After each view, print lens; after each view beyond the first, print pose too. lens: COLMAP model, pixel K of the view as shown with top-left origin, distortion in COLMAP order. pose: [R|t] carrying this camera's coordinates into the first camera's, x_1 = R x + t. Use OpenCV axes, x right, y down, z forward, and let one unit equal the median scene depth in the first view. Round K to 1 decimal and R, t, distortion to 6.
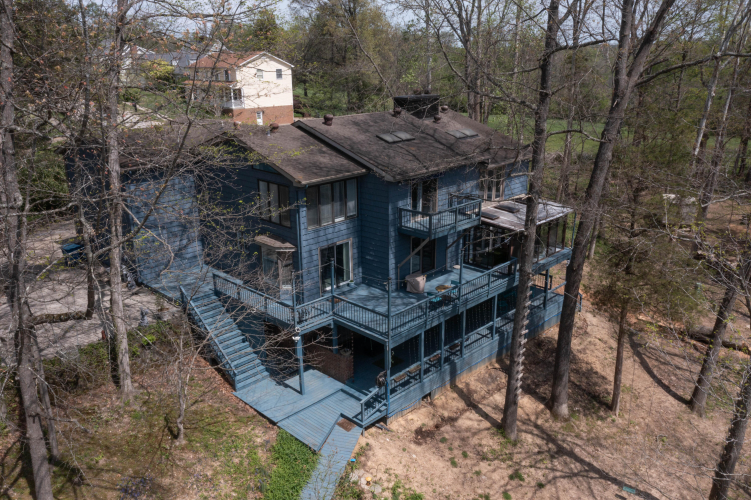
lens RADIAL K [[611.5, 0, 378.1], [0, 611.5, 253.4], [0, 0, 1]] dist [-0.011611, -0.002624]
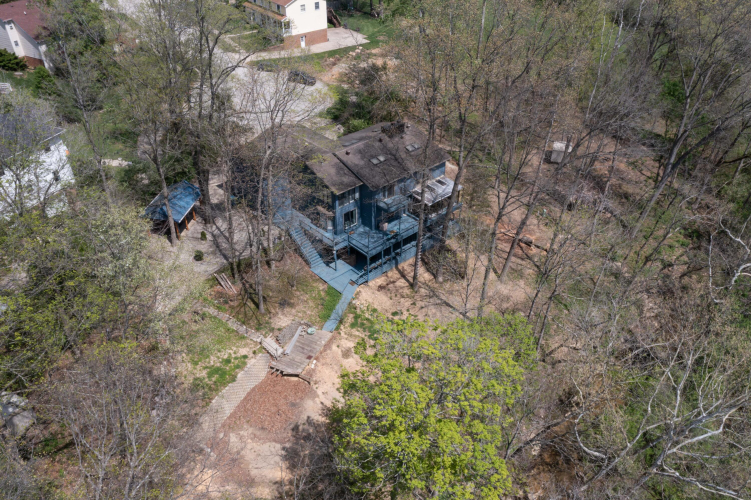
lens RADIAL K [[611.5, 0, 374.4], [0, 611.5, 248.7], [0, 0, 1]] dist [-0.011611, -0.002624]
pose [[0.998159, 0.040505, -0.045152, 0.148875], [-0.025926, 0.957842, 0.286125, -0.594455], [0.054838, -0.284427, 0.957128, -1.425084]]
